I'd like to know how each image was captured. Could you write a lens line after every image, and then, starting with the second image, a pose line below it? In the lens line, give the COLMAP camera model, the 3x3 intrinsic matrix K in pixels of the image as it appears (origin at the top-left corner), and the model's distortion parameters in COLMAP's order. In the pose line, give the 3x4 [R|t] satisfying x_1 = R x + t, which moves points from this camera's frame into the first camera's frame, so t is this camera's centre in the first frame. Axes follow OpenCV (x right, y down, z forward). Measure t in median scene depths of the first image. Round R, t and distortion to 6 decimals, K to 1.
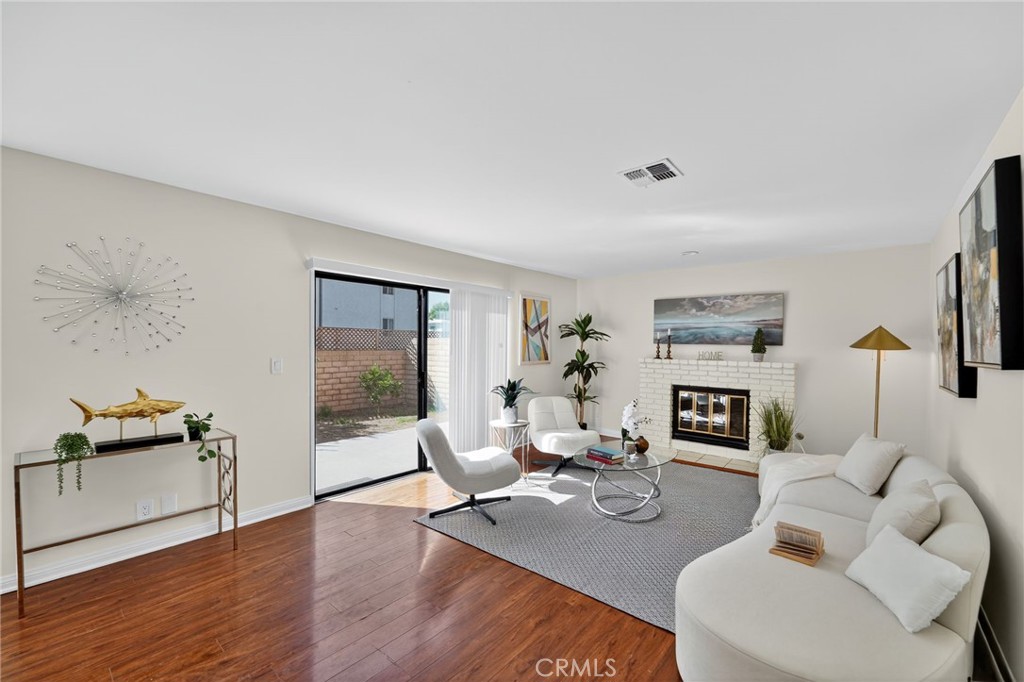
lens RADIAL K [[421.3, 0, 490.5], [0, 421.3, 354.1], [0, 0, 1]] dist [0.001418, -0.000163]
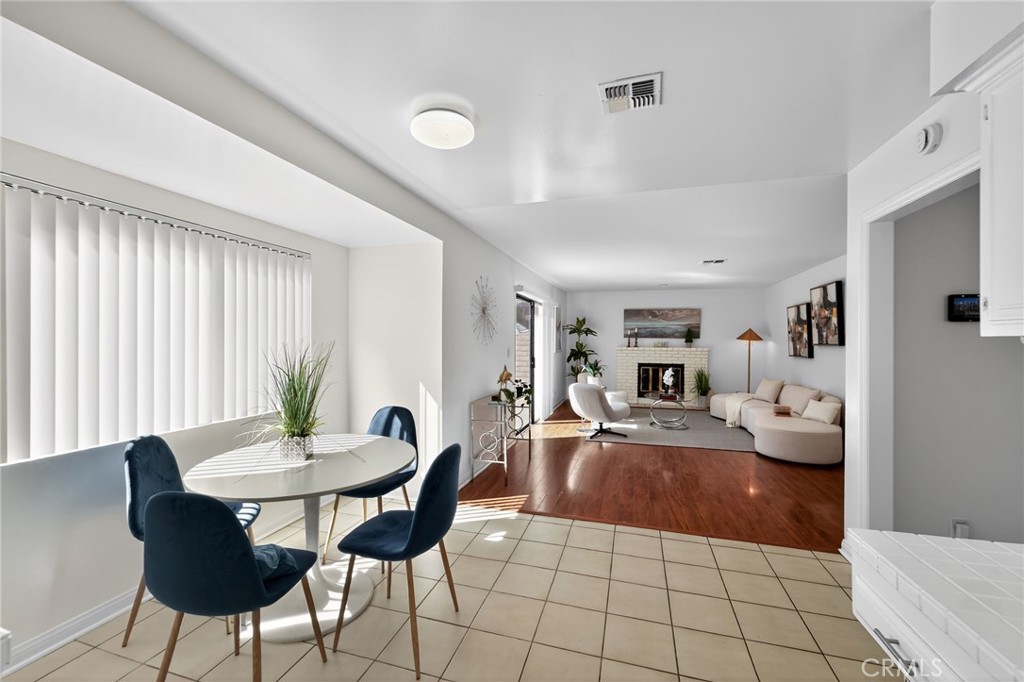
lens RADIAL K [[421.3, 0, 508.2], [0, 421.3, 339.4], [0, 0, 1]] dist [0.001418, -0.000163]
pose [[0.907885, -0.006459, 0.419170, -0.743280], [0.014633, 0.999760, -0.016289, 0.001338], [-0.418964, 0.020922, 0.907762, -0.264845]]
